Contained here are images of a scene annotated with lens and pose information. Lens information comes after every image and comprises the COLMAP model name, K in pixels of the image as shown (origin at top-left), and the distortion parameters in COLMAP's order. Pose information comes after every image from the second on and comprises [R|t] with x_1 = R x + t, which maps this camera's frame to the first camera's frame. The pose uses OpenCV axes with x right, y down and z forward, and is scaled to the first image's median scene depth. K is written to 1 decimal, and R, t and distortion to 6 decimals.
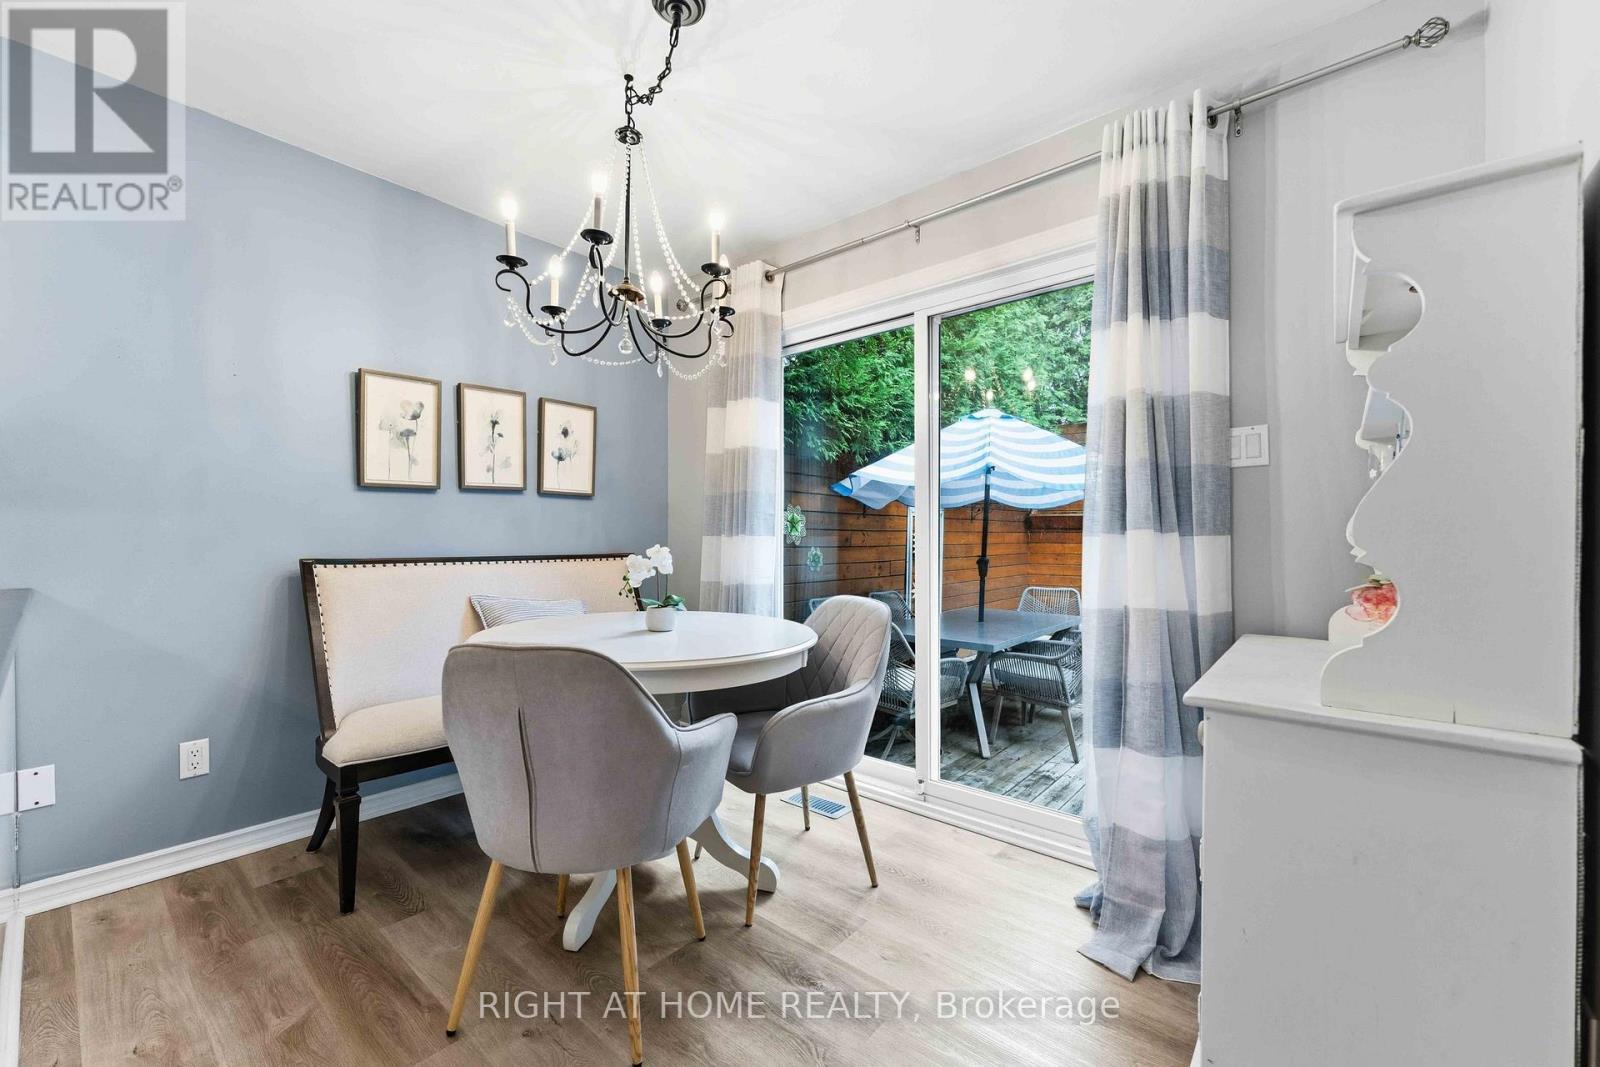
lens RADIAL K [[641.6, 0, 787.4], [0, 641.6, 540.6], [0, 0, 1]] dist [-0.003067, -0.000526]
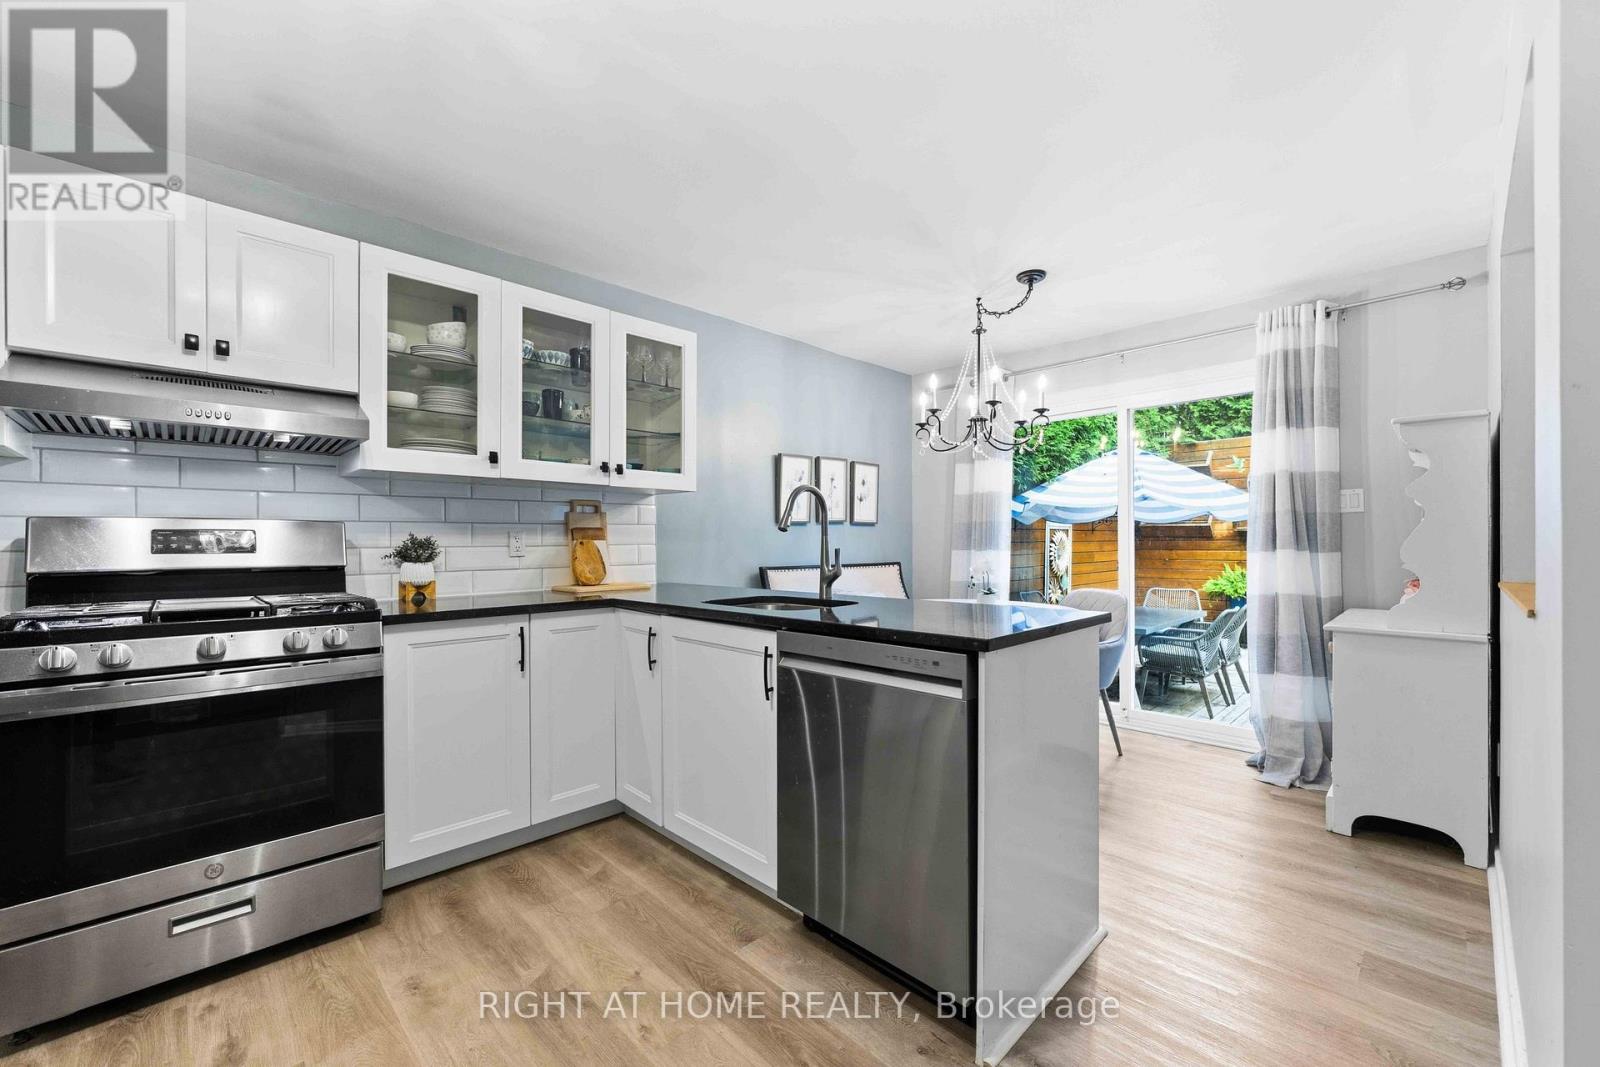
lens RADIAL K [[641.6, 0, 785.4], [0, 641.6, 544.3], [0, 0, 1]] dist [-0.003067, -0.000526]
pose [[0.995335, -0.005855, -0.096297, -0.628096], [0.005688, 0.999982, -0.002018, -0.033753], [0.096307, 0.001461, 0.995351, -0.855974]]
